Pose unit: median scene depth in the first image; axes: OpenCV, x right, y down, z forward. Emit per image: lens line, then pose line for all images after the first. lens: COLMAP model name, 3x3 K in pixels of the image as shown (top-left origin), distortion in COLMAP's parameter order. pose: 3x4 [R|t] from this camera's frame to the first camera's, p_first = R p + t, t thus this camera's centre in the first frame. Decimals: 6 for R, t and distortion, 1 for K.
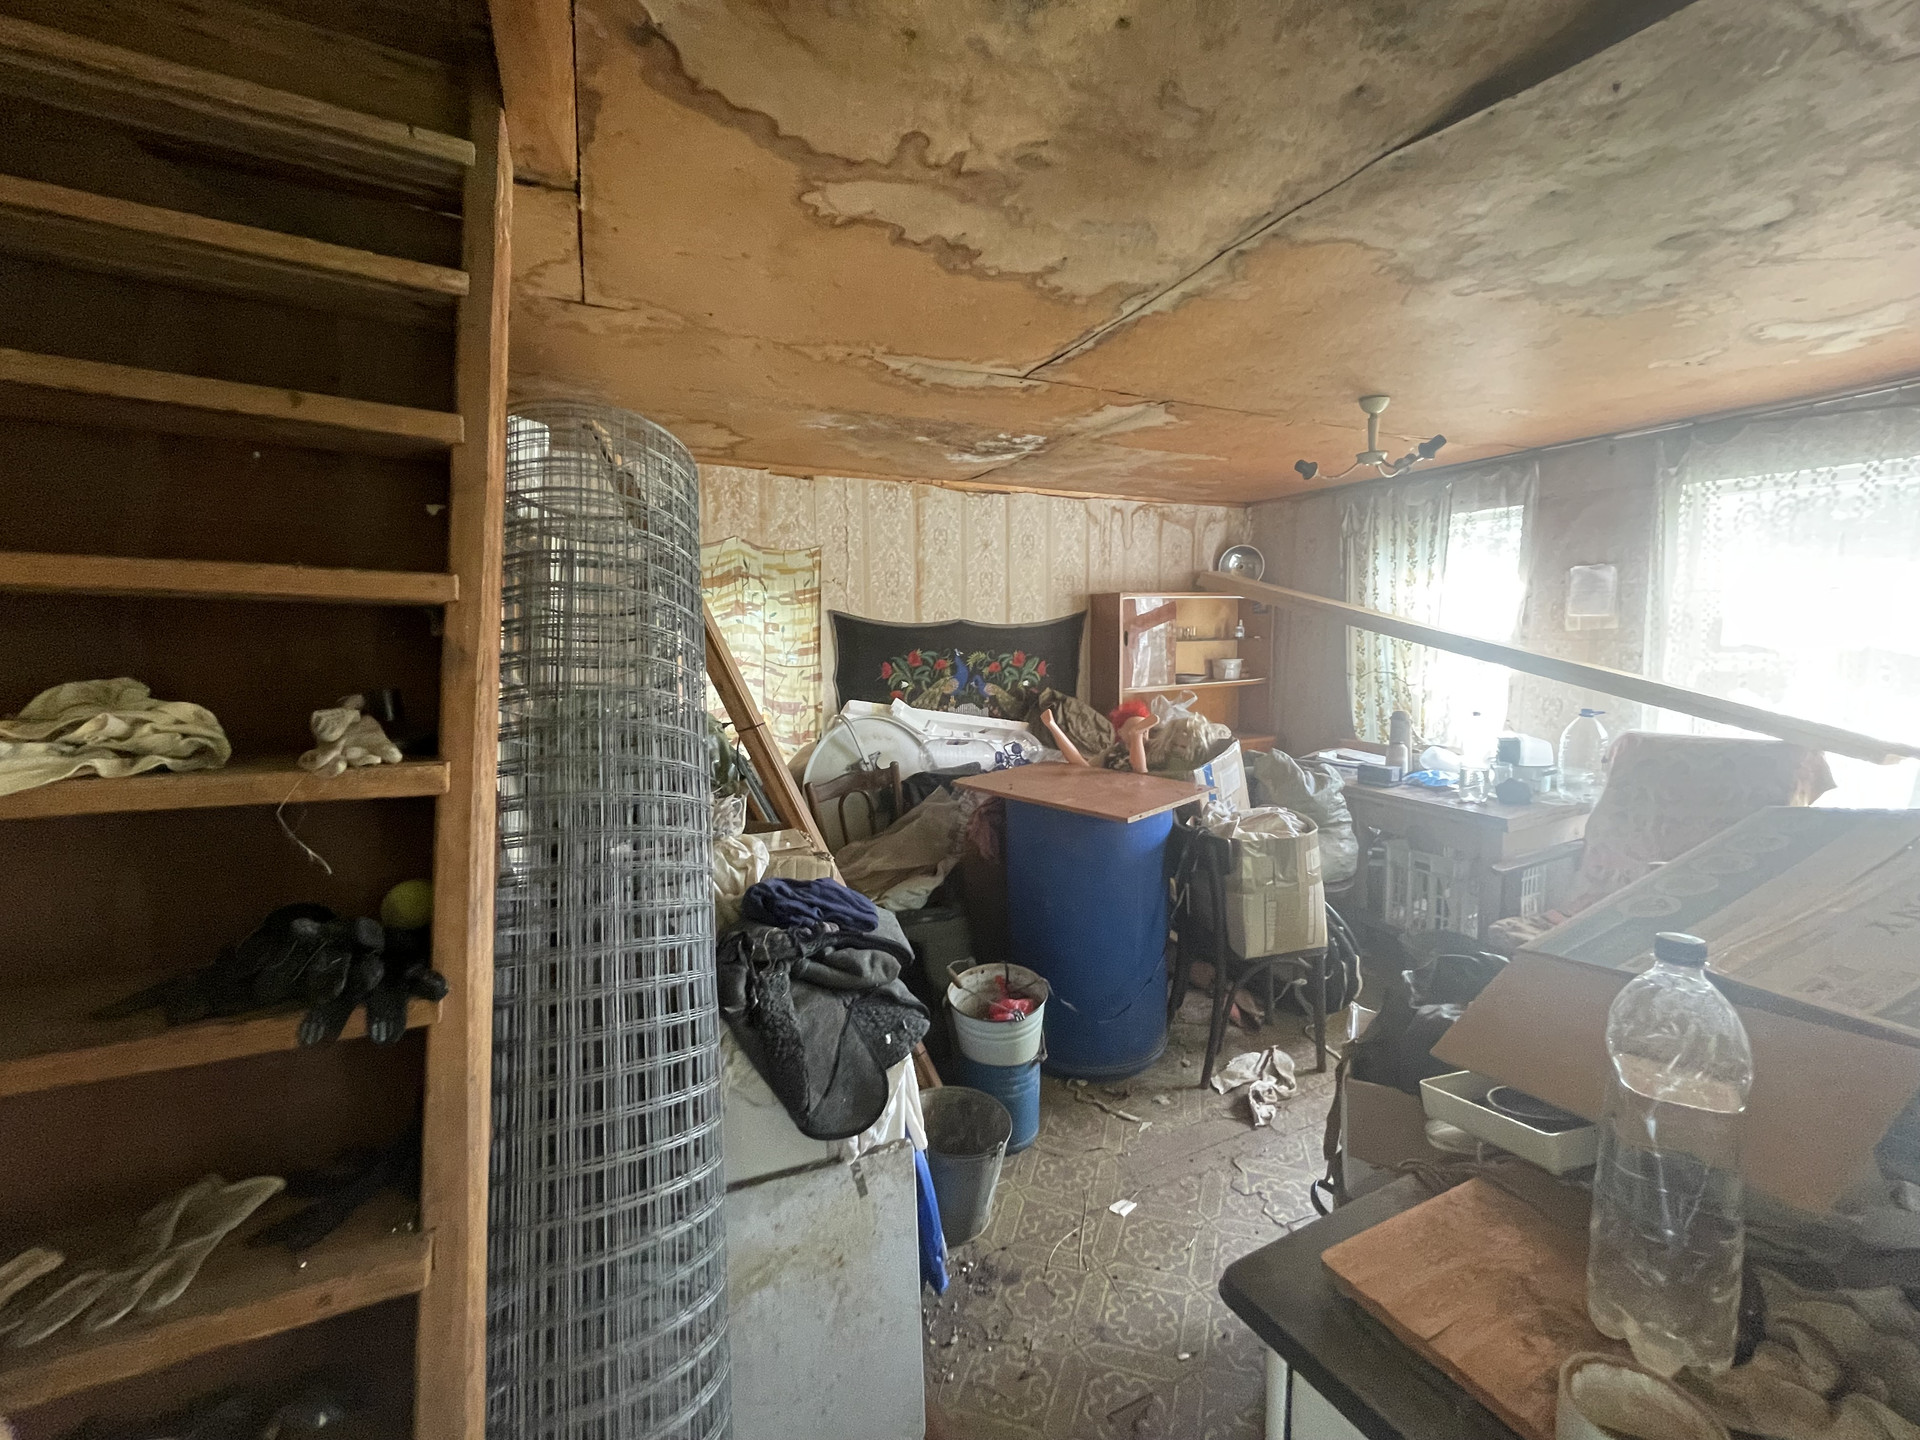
lens RADIAL K [[775.5, 0, 965.9], [0, 775.5, 720.6], [0, 0, 1]] dist [-0.002554, -0.000581]
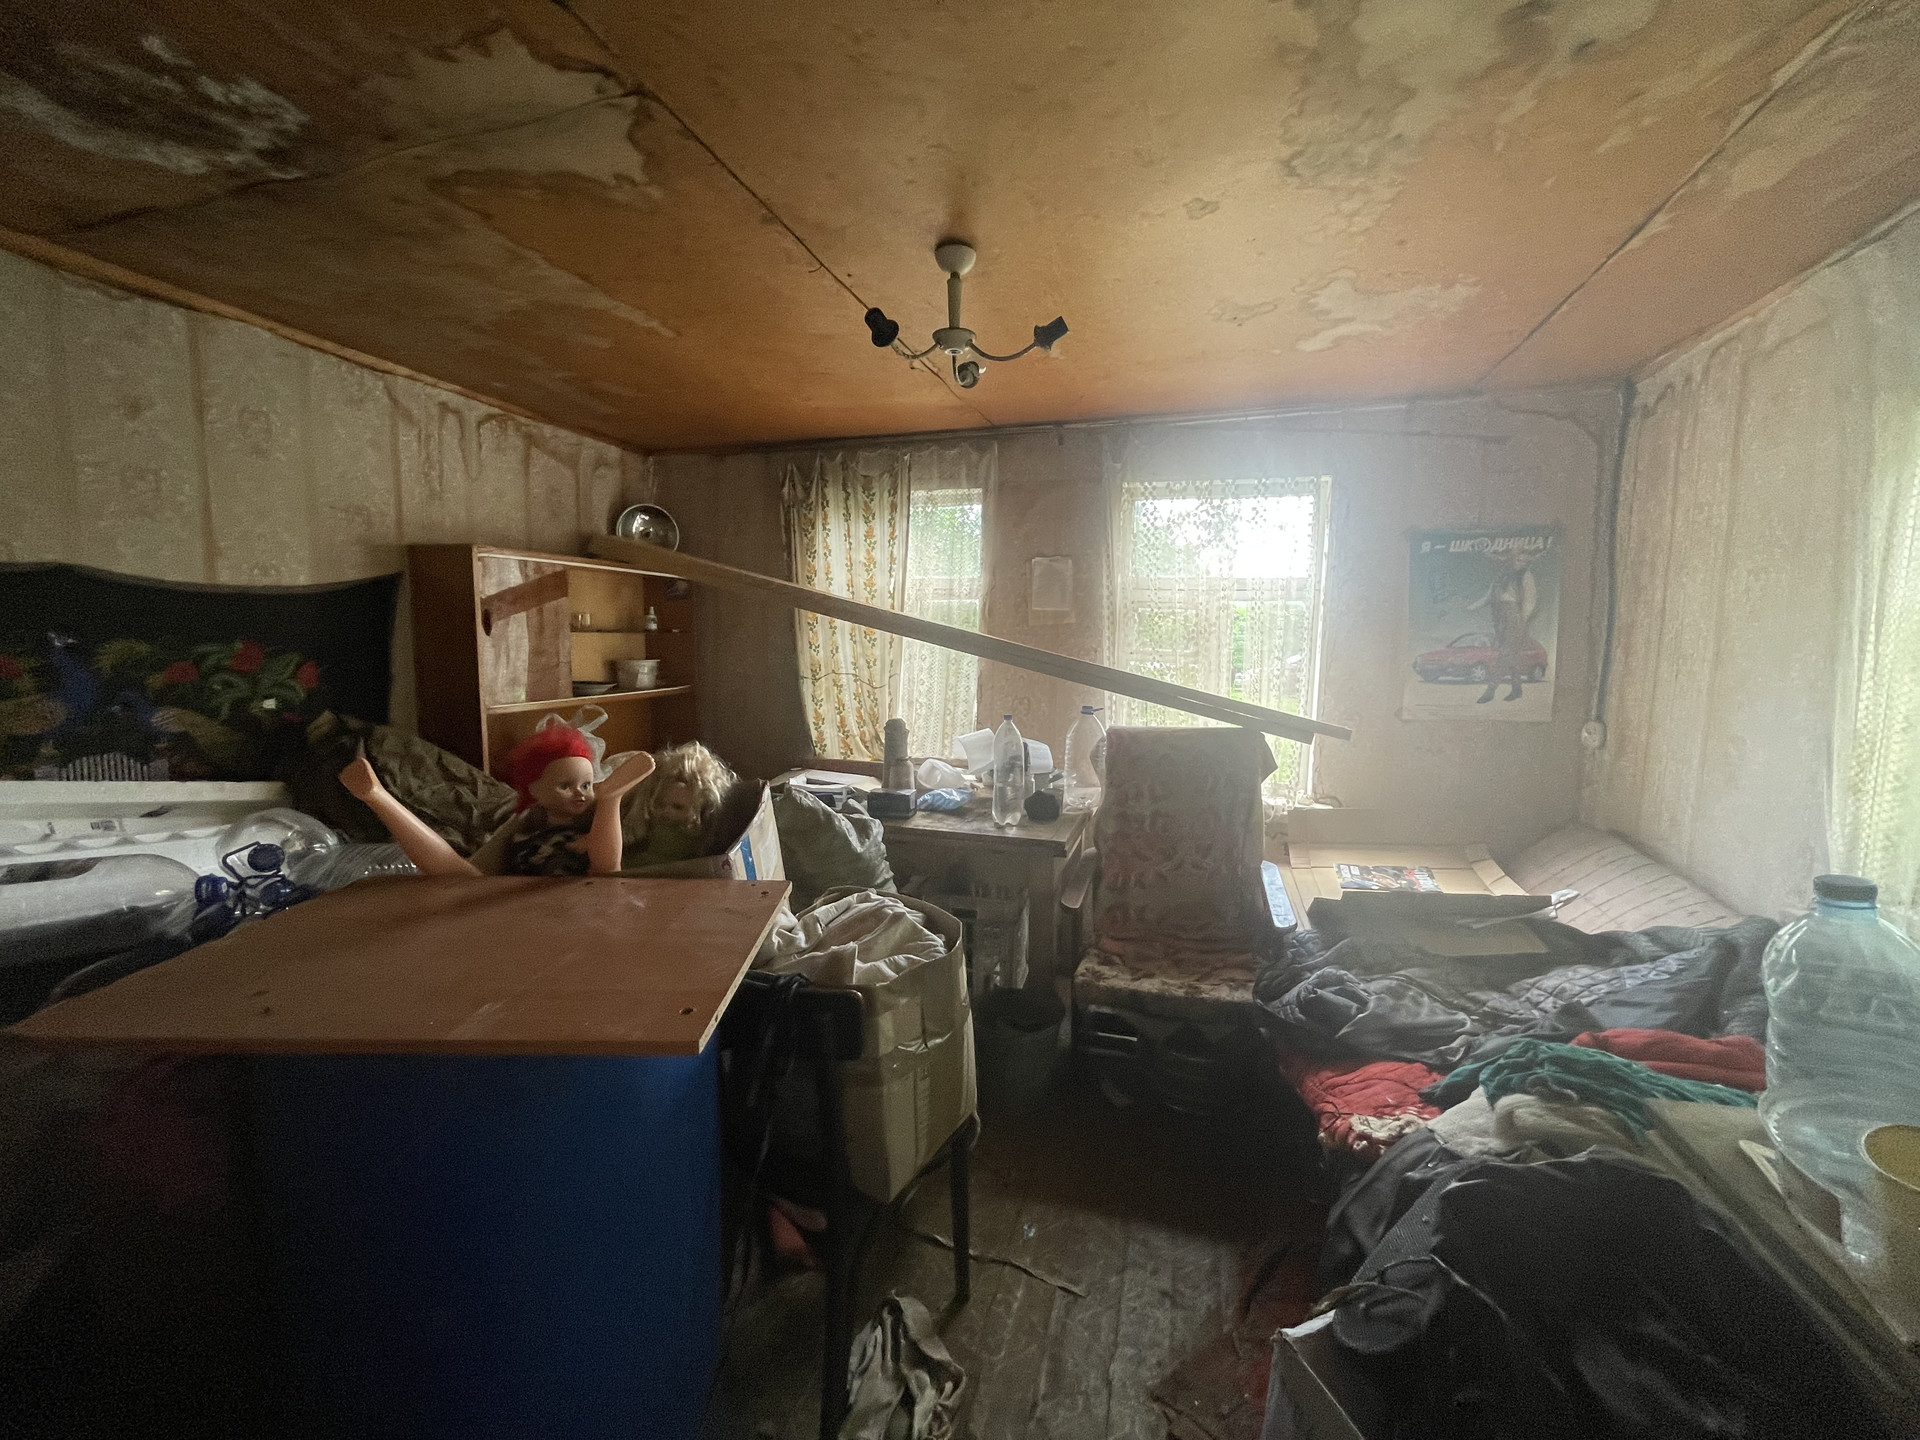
lens RADIAL K [[775.5, 0, 964.7], [0, 775.5, 719.5], [0, 0, 1]] dist [-0.002554, -0.000581]
pose [[0.679348, -0.053302, 0.731878, 0.015846], [0.066656, 0.997718, 0.010790, -0.013647], [-0.730783, 0.041454, 0.681350, 0.340359]]
